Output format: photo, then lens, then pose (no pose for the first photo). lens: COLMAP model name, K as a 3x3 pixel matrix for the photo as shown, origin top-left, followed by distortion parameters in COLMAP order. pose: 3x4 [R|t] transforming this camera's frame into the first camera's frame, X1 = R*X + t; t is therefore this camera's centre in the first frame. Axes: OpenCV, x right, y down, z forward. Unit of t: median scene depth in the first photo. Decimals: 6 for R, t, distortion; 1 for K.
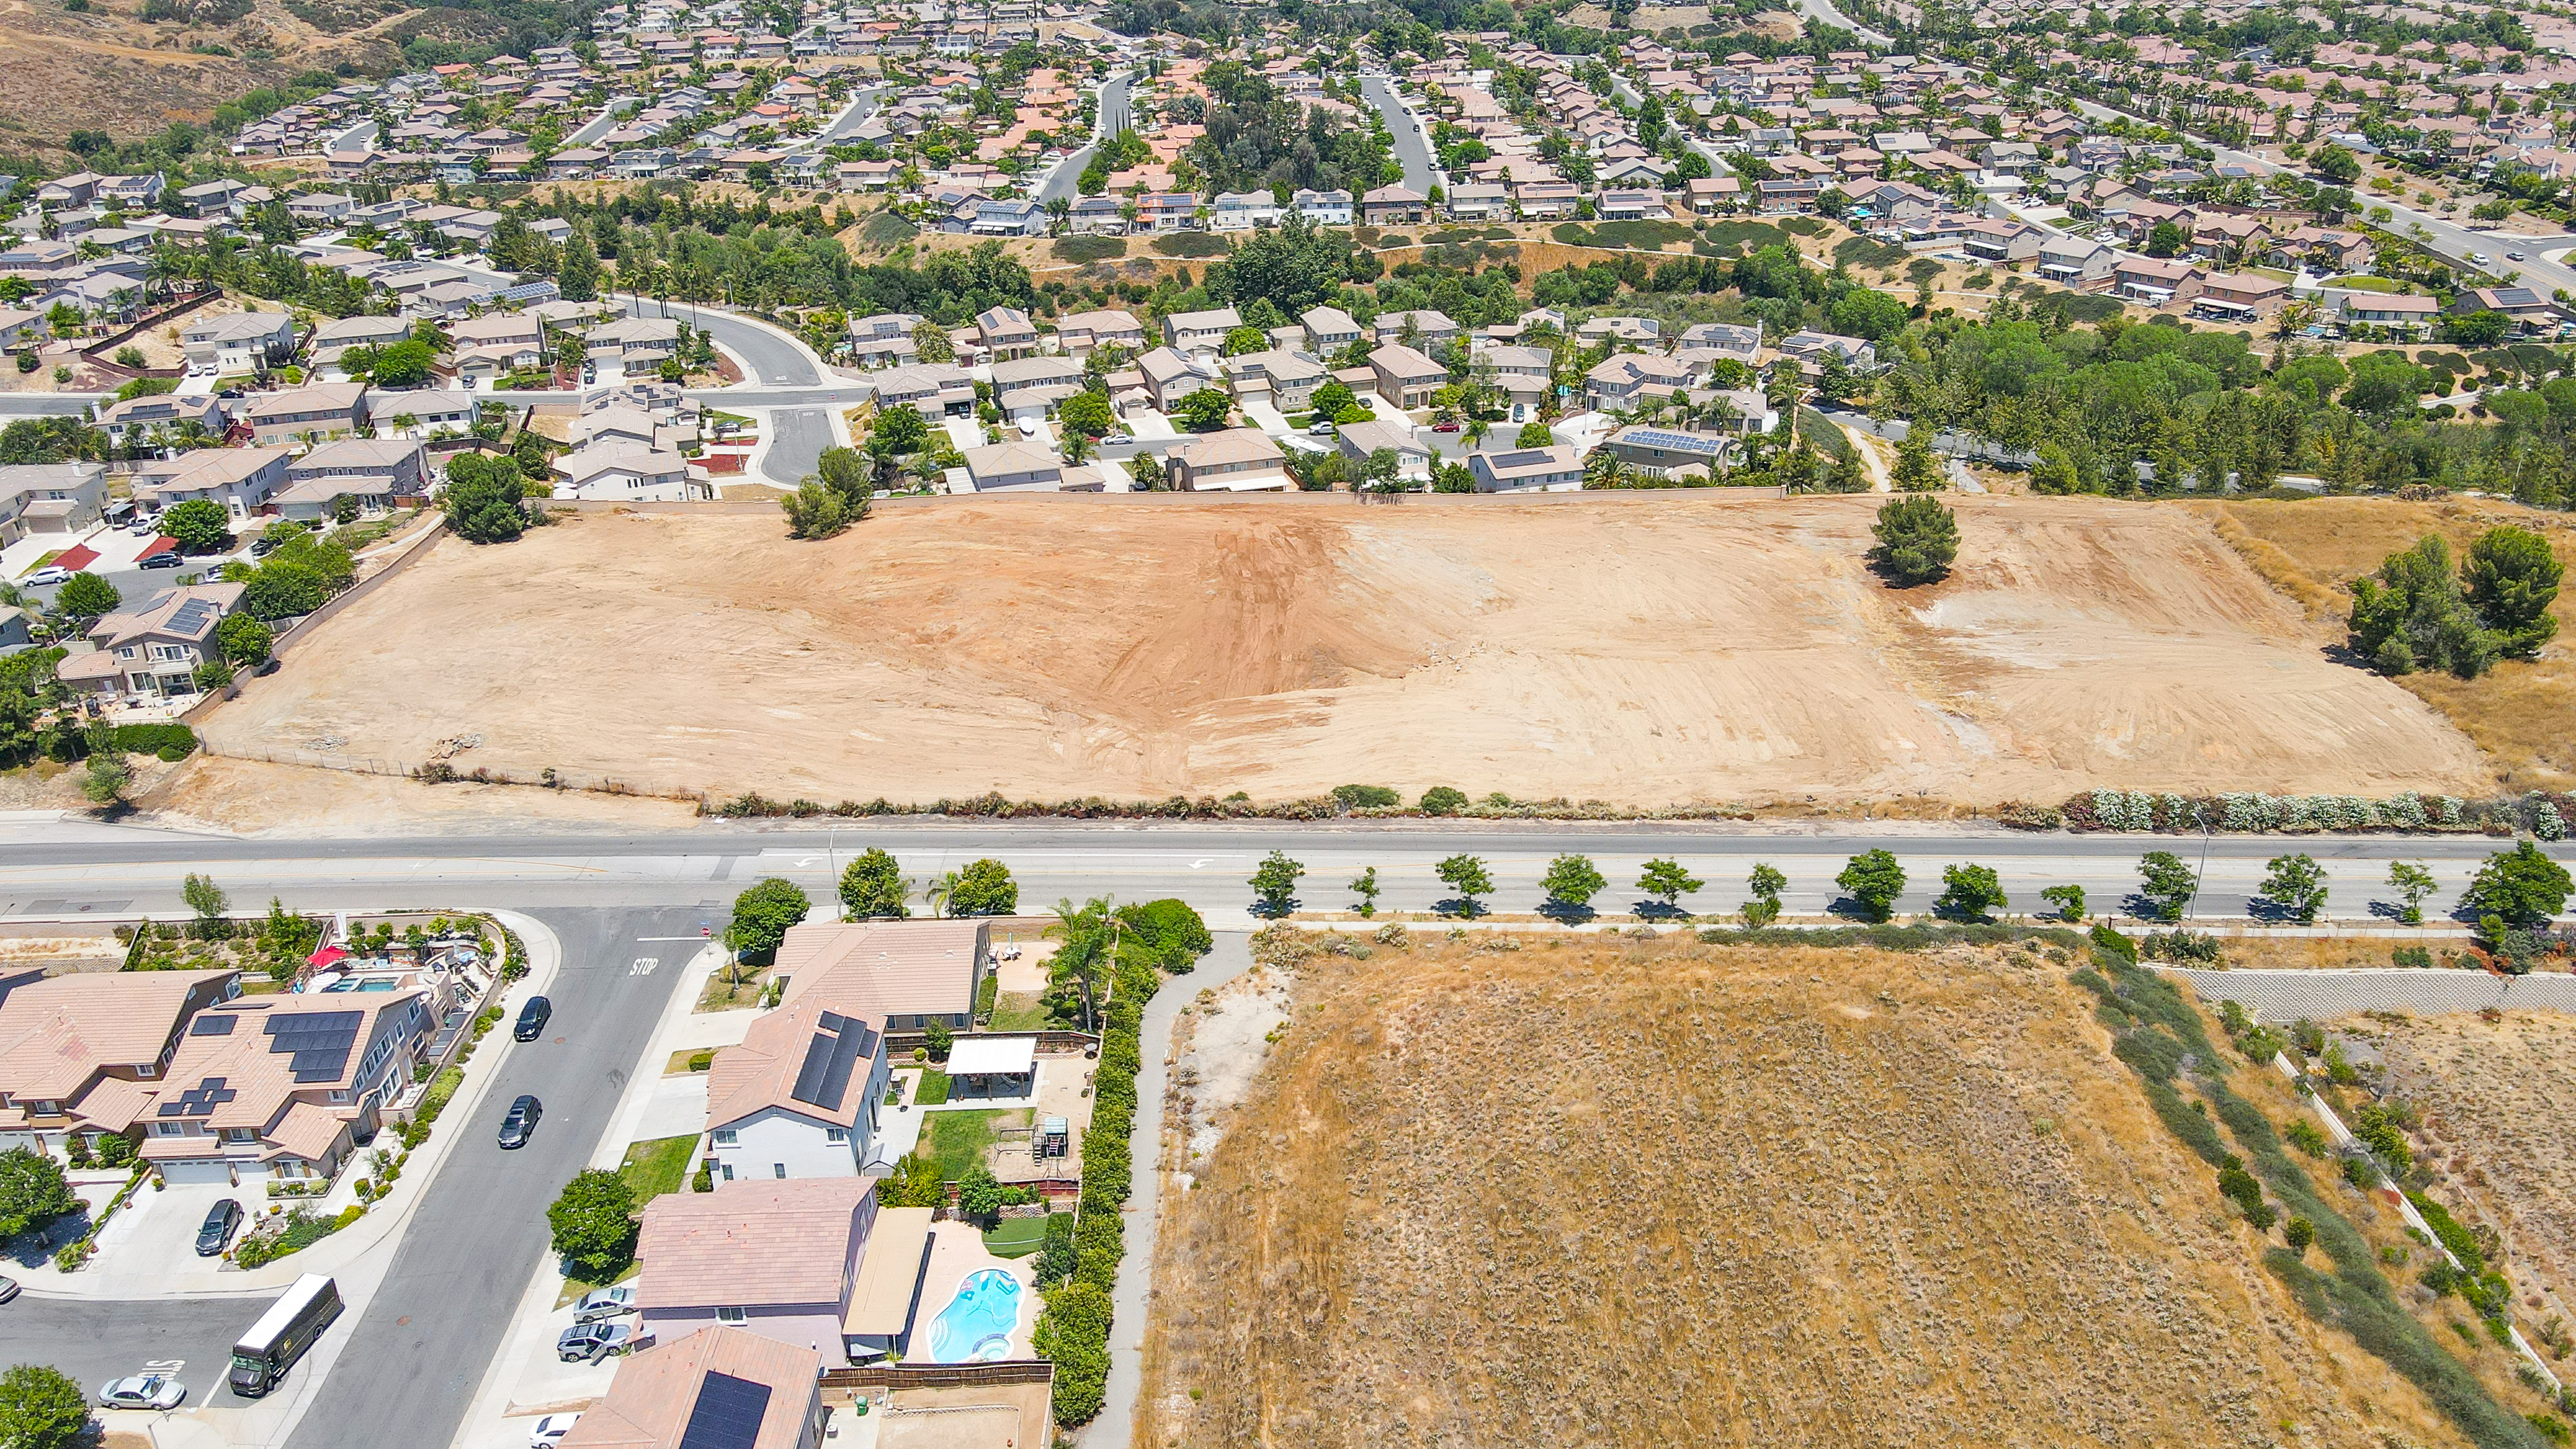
lens RADIAL K [[1899.4, 0, 1286.2], [0, 1899.4, 708.4], [0, 0, 1]] dist [-0.015424, 0.058481]
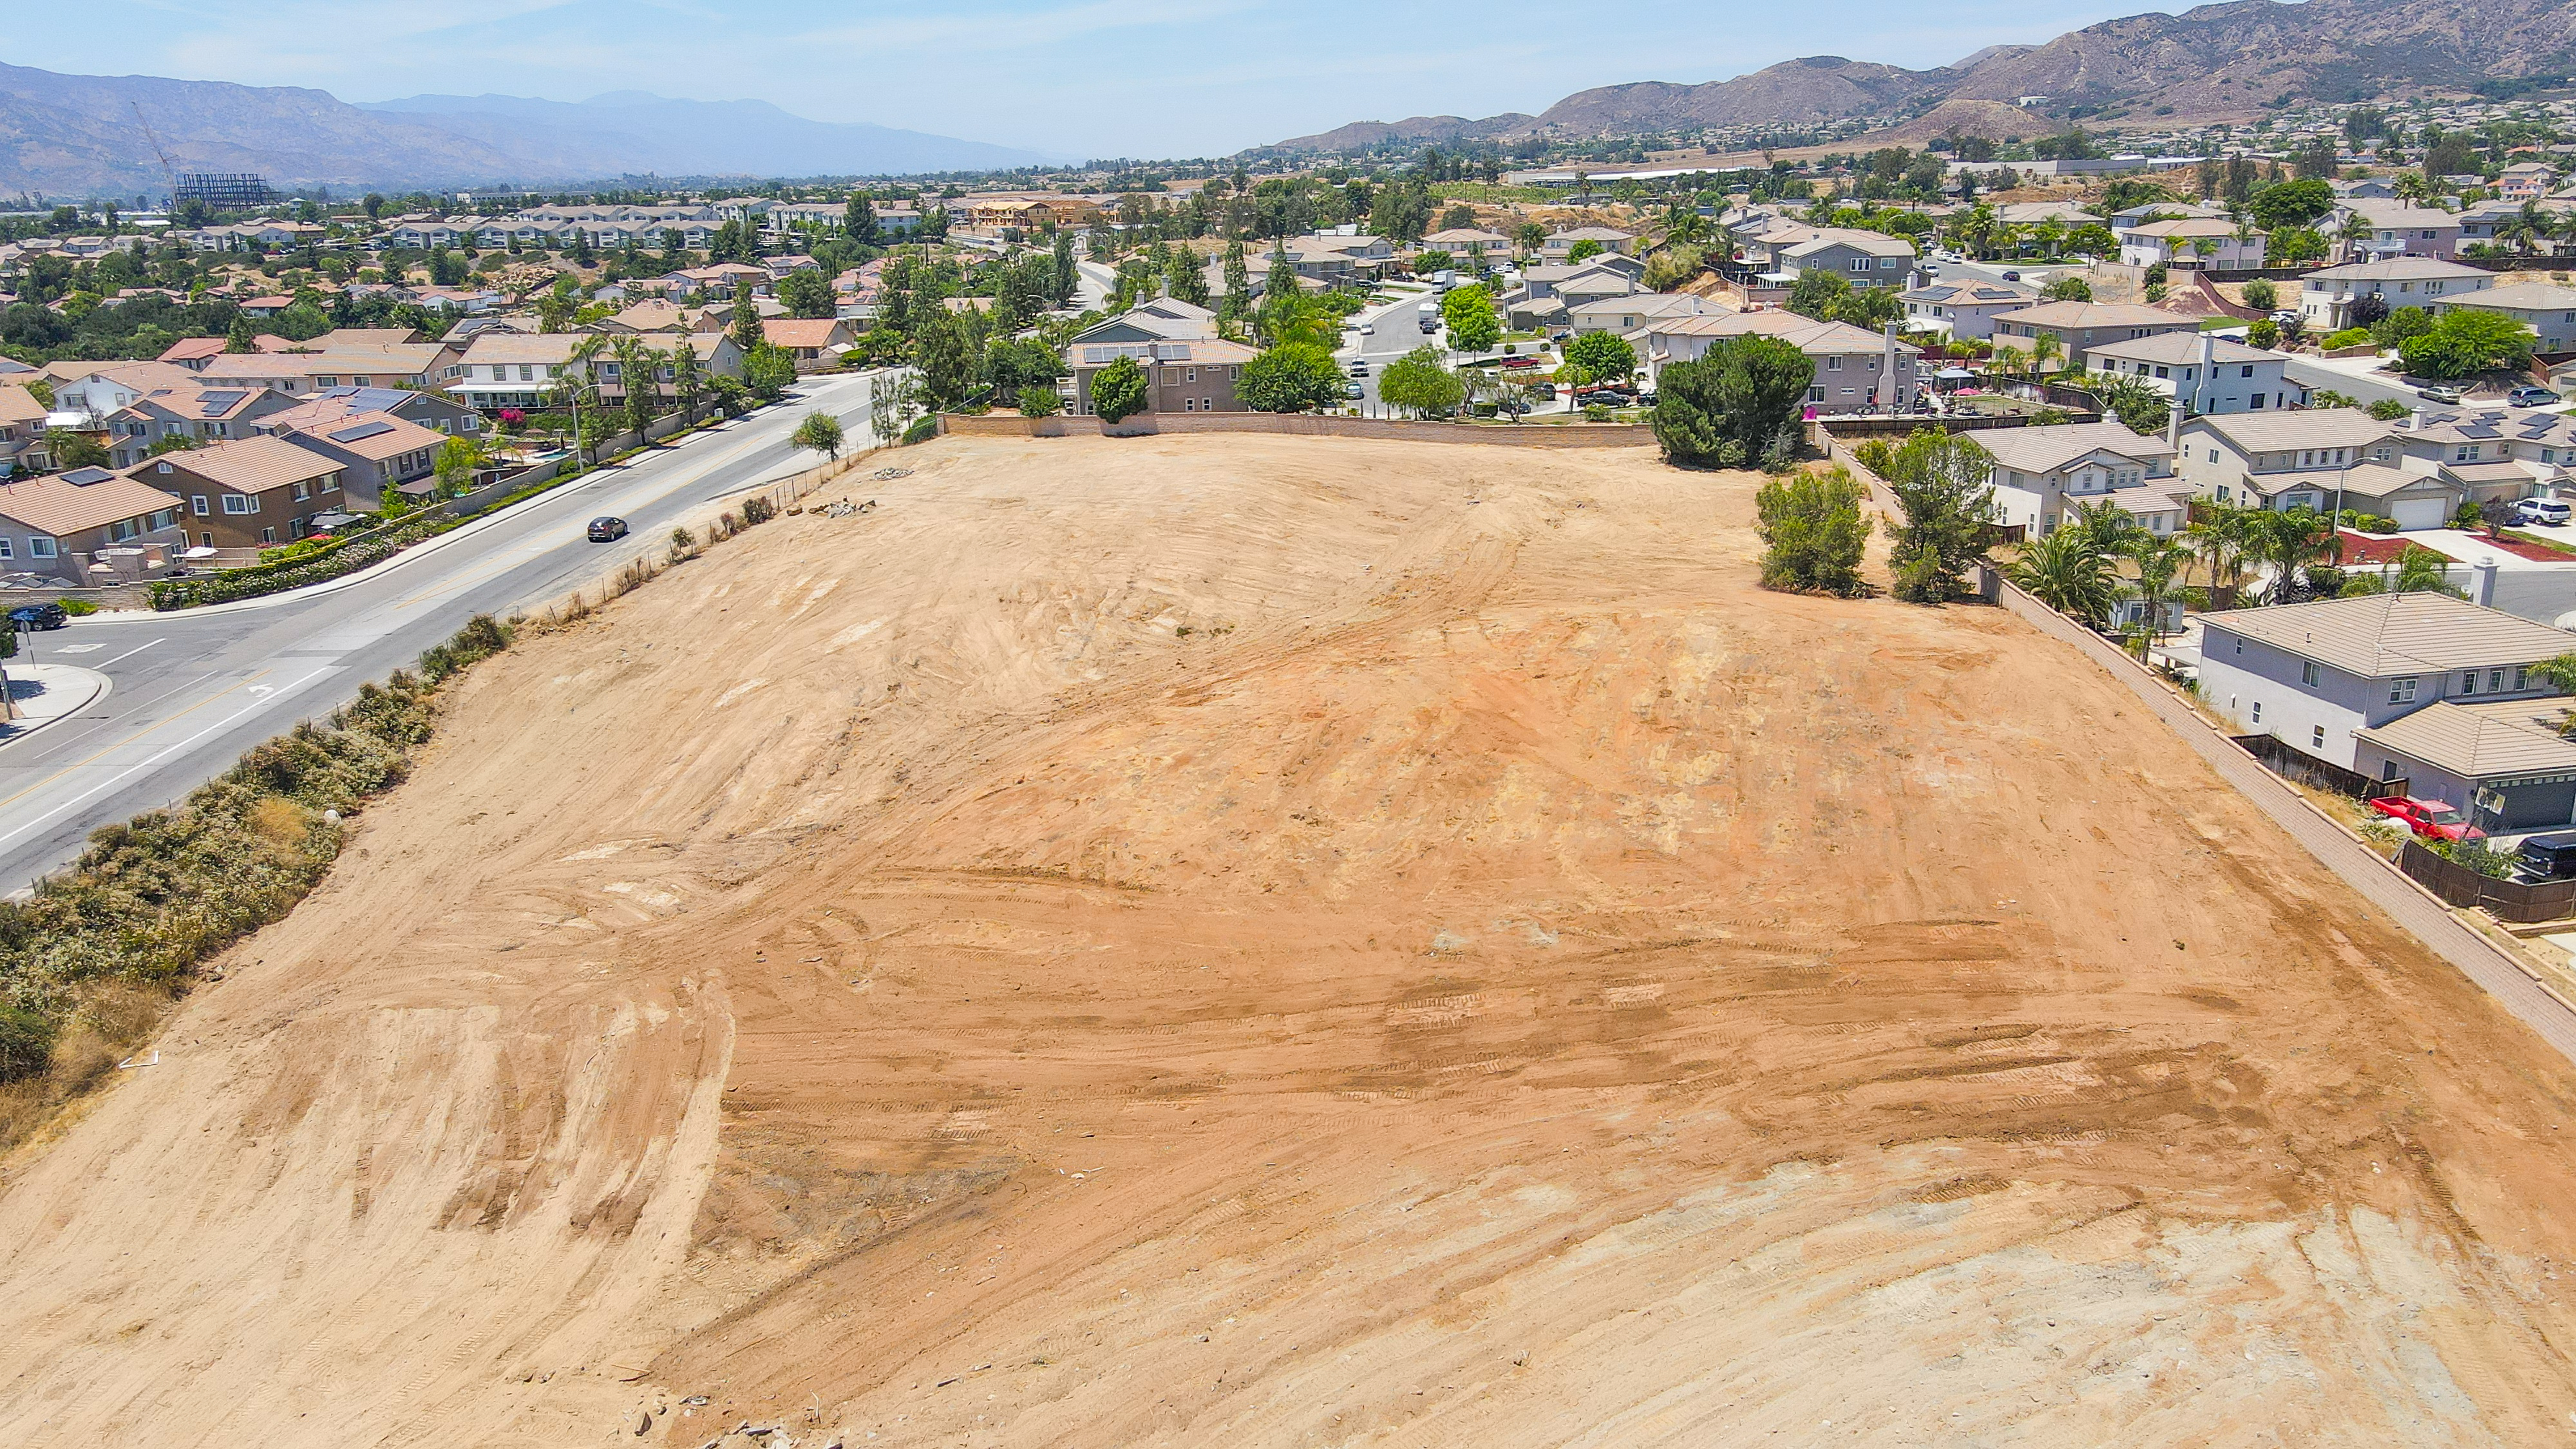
lens RADIAL K [[1899.4, 0, 1286.2], [0, 1899.4, 708.4], [0, 0, 1]] dist [-0.015424, 0.058481]
pose [[-0.070236, 0.304383, -0.949957, 0.250806], [-0.392706, 0.866971, 0.306828, -0.188906], [0.916978, 0.394604, 0.058641, 1.039353]]
